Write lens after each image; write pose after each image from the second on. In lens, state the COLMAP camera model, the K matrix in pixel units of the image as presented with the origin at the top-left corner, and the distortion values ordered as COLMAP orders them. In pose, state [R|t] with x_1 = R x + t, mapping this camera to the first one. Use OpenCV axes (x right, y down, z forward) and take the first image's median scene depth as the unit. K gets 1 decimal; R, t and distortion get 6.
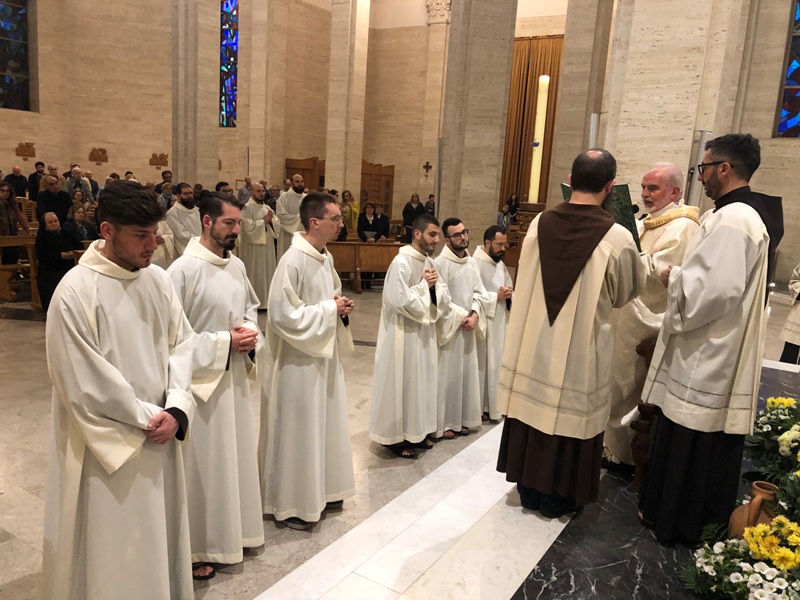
lens RADIAL K [[662.8, 0, 400.0], [0, 662.8, 300.0], [0, 0, 1]] dist [0.018727, 0.015664]
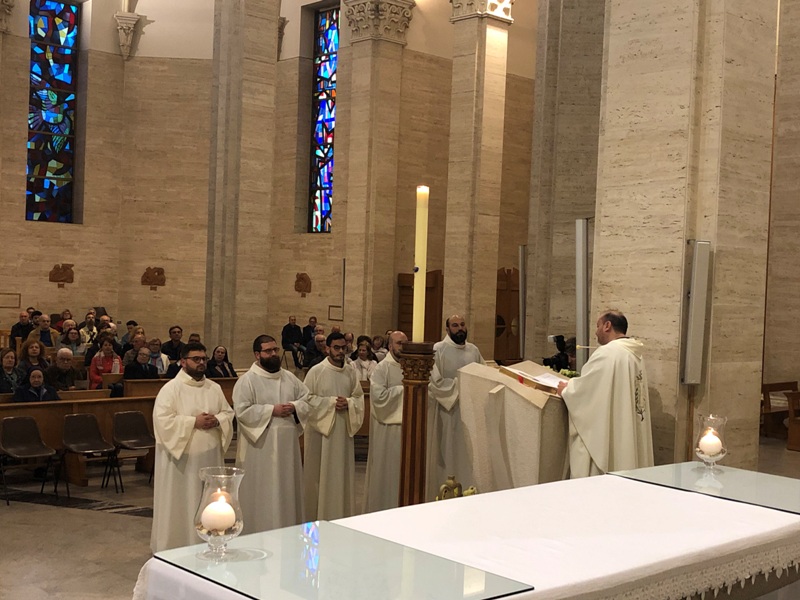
lens RADIAL K [[1067.8, 0, 400.0], [0, 1067.8, 300.0], [0, 0, 1]] dist [0.139304, -0.022061]
pose [[0.966217, -0.023020, -0.256699, 0.129981], [-0.022421, 0.984720, -0.172698, 0.005456], [0.256752, 0.172619, 0.950937, -0.052480]]
